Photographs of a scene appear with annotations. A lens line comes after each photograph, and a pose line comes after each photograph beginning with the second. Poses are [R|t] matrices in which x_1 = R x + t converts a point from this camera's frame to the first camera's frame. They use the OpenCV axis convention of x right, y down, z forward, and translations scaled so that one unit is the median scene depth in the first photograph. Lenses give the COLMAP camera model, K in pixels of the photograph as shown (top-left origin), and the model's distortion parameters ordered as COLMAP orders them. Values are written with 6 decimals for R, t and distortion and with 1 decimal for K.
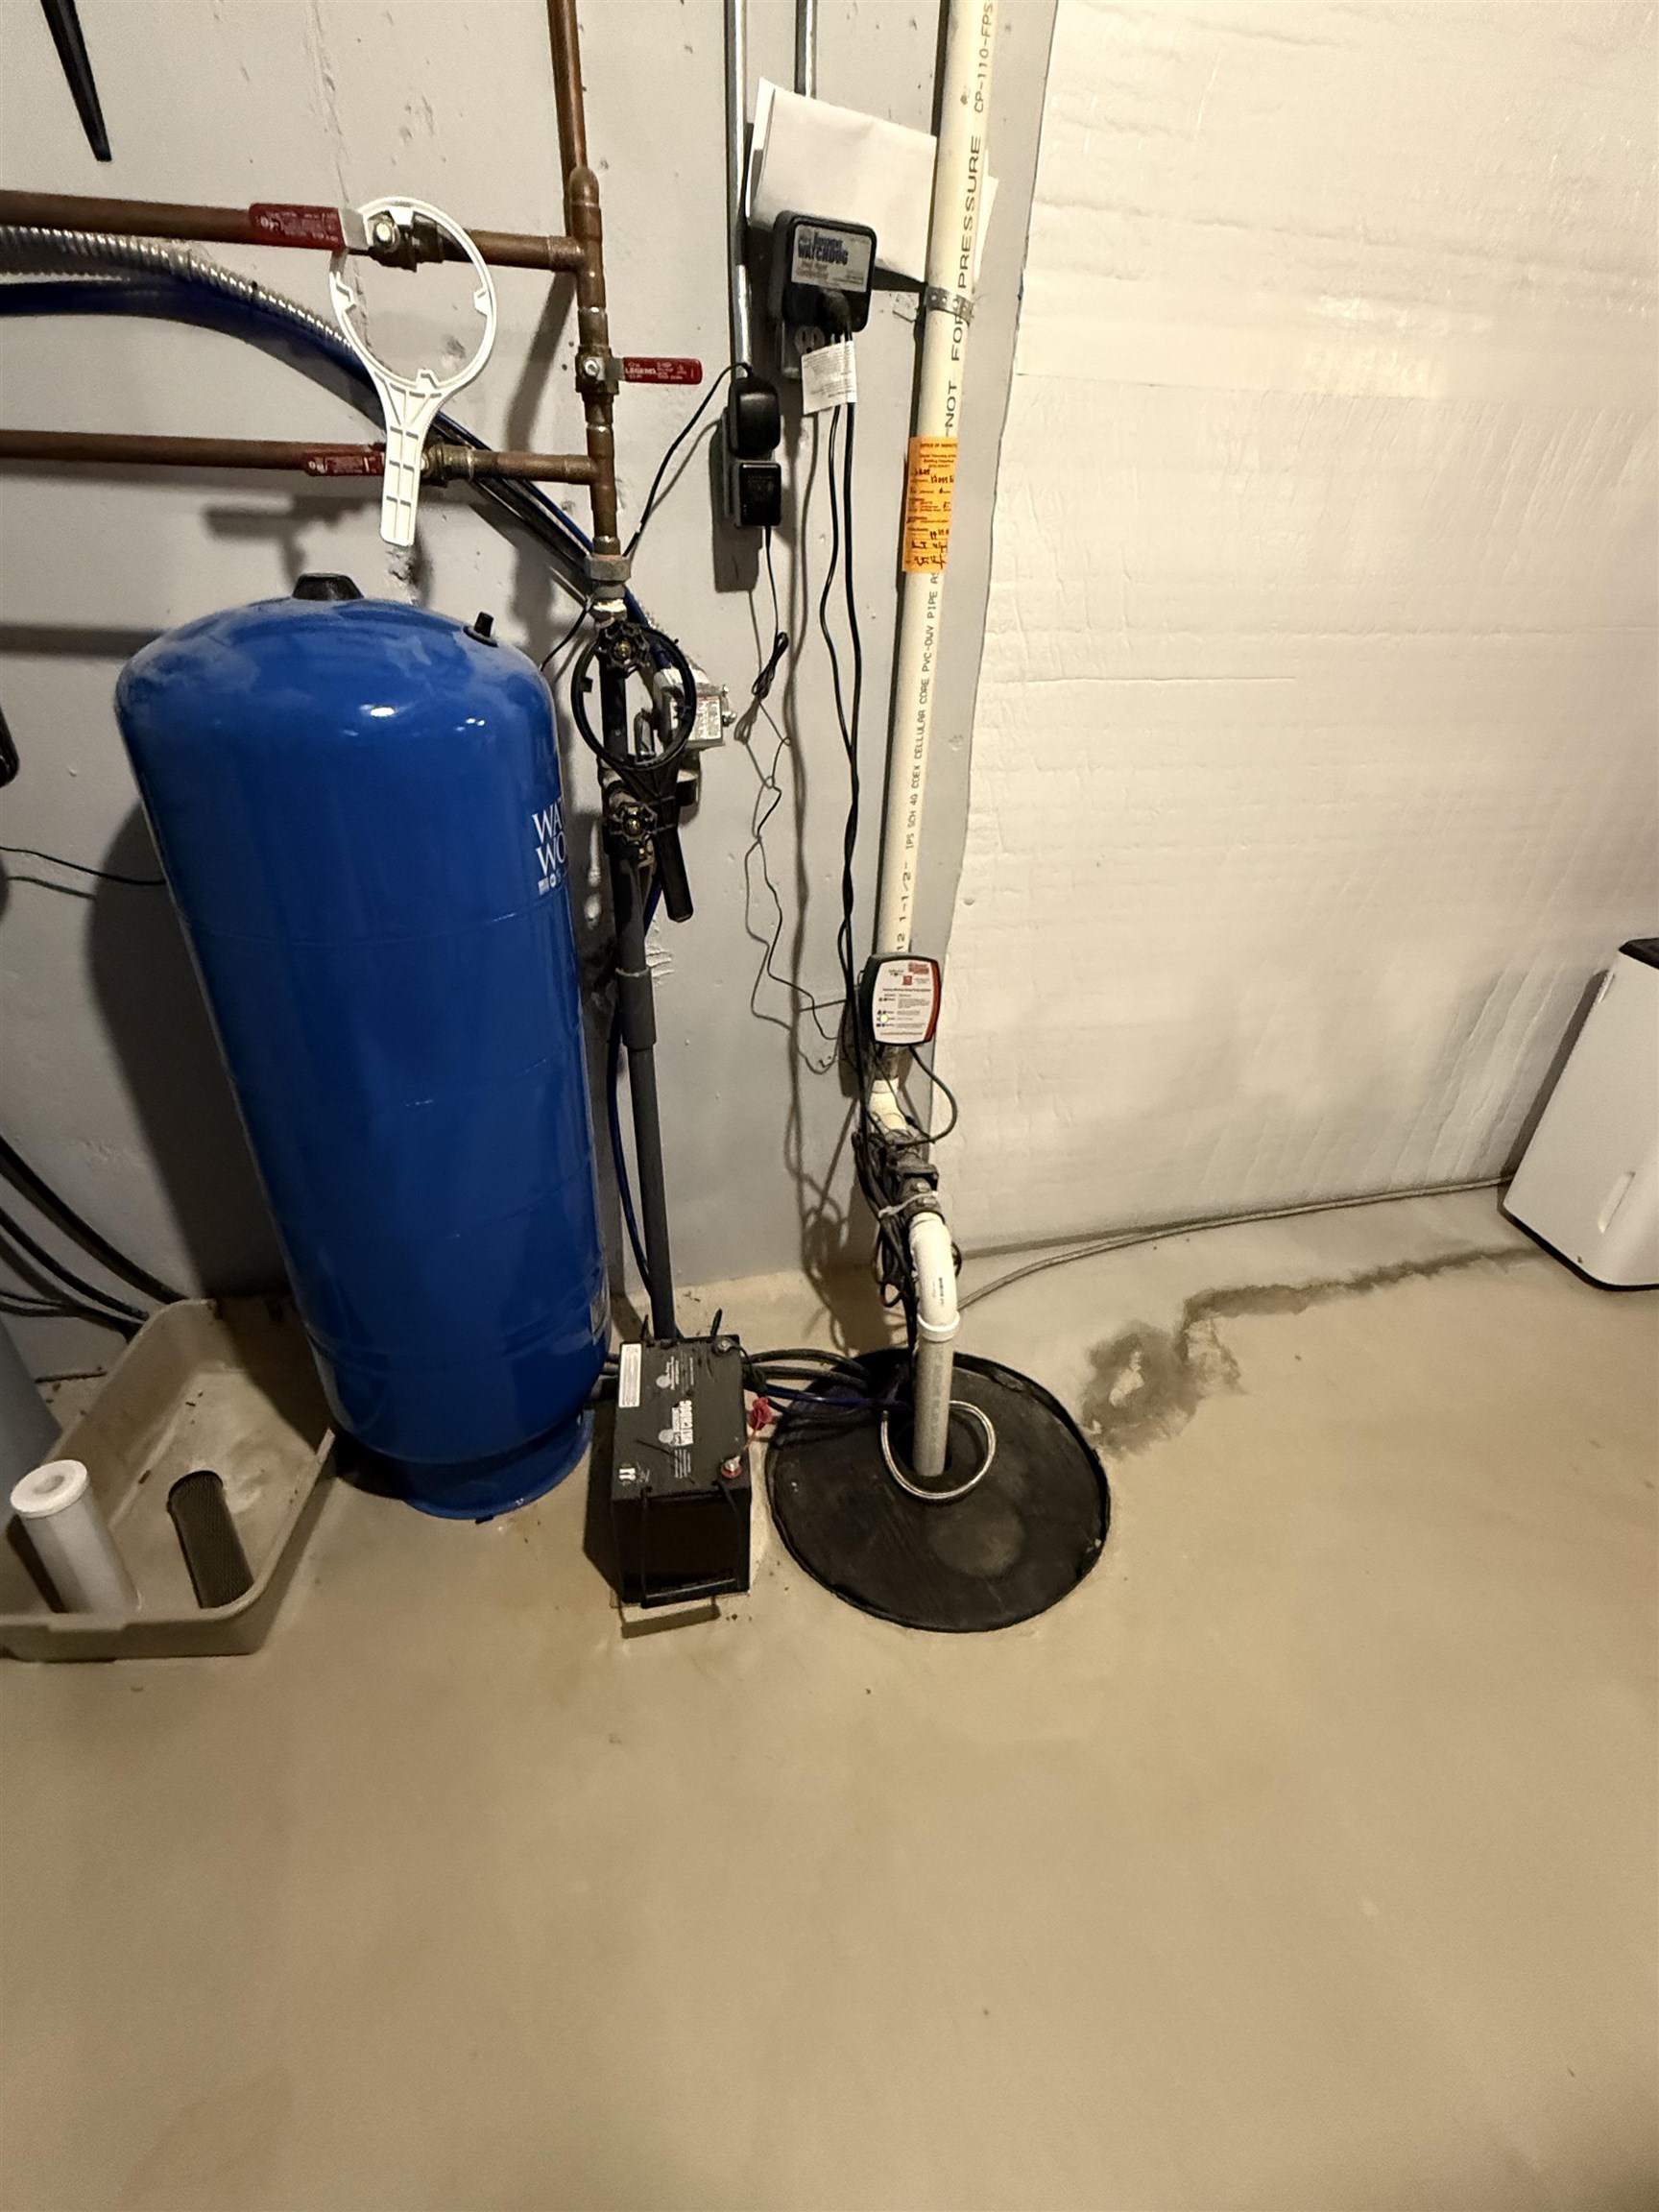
lens RADIAL K [[997.9, 0, 823.6], [0, 997.9, 1098.6], [0, 0, 1]] dist [-0.000137, 0.000375]
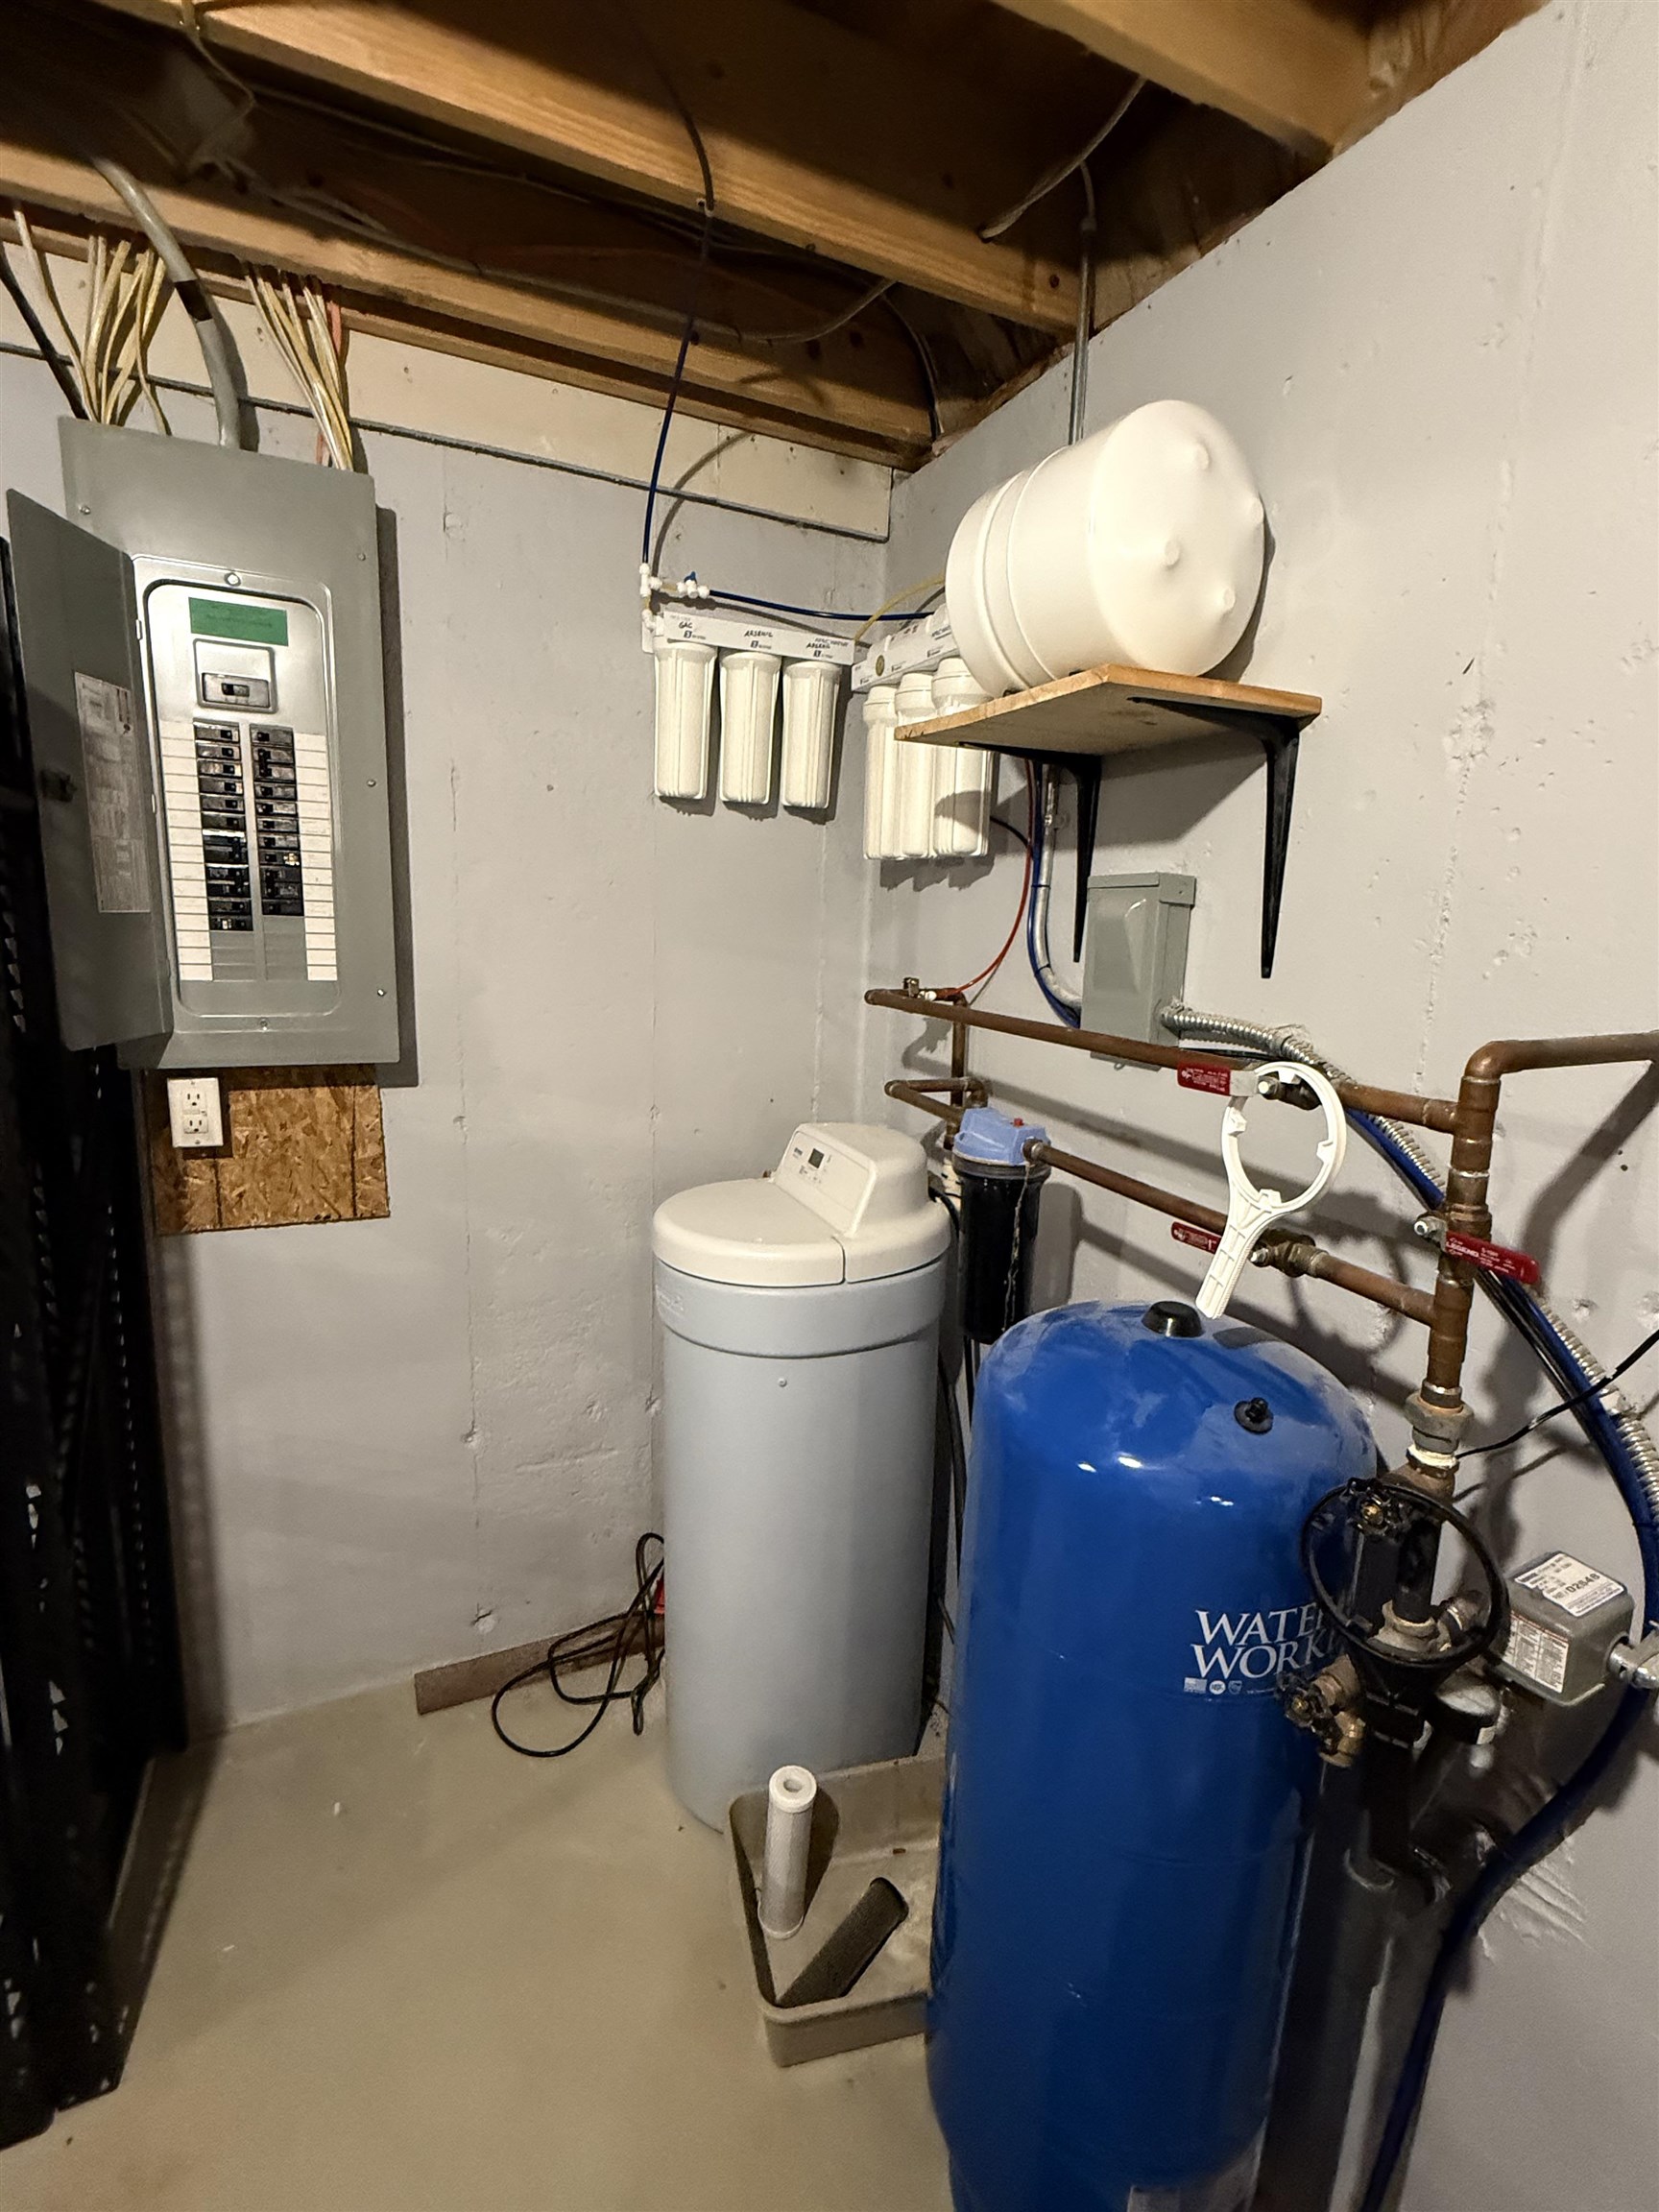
lens RADIAL K [[997.9, 0, 826.8], [0, 997.9, 1105.4], [0, 0, 1]] dist [-0.000137, 0.000375]
pose [[0.193614, 0.164225, -0.967235, 0.304679], [-0.537134, 0.842747, 0.035569, -0.370501], [0.820976, 0.512648, 0.251379, 0.201618]]
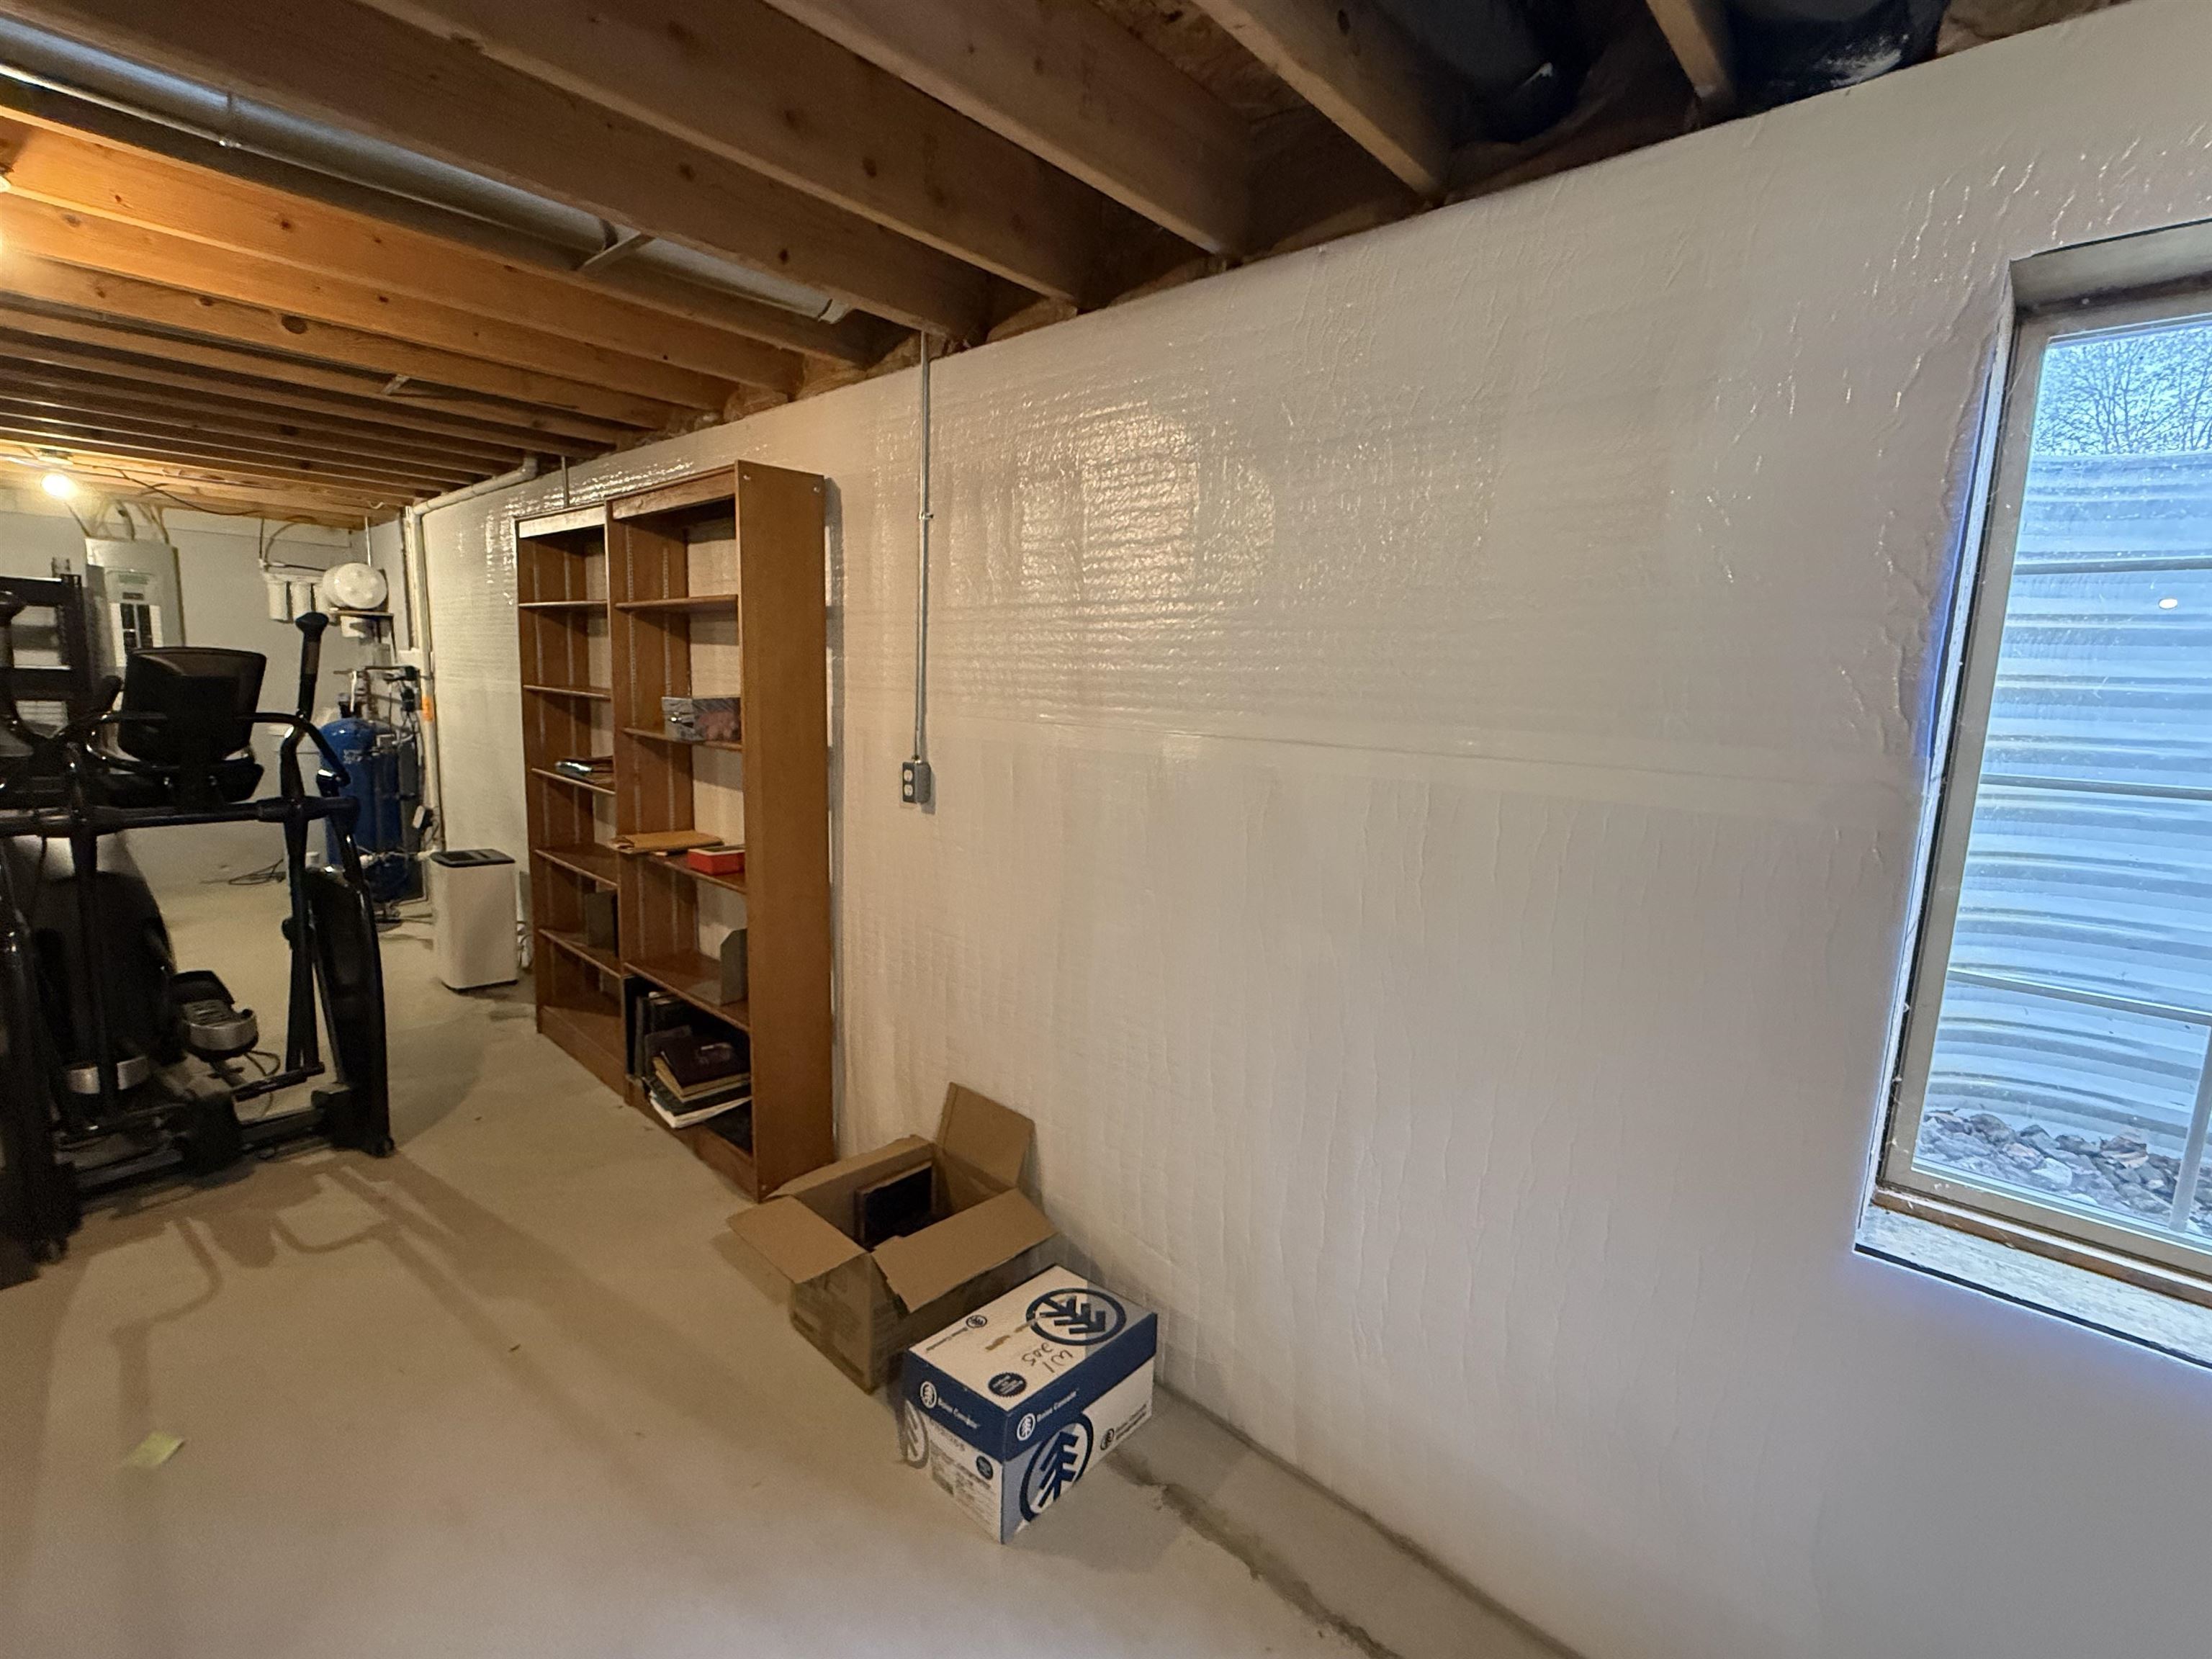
lens RADIAL K [[997.9, 0, 1106.3], [0, 997.9, 827.2], [0, 0, 1]] dist [-0.000137, 0.000375]
pose [[0.552473, 0.107437, -0.826578, 5.288260], [-0.446866, 0.875282, -0.184911, -0.583508], [0.703622, 0.471528, 0.531580, 0.895609]]
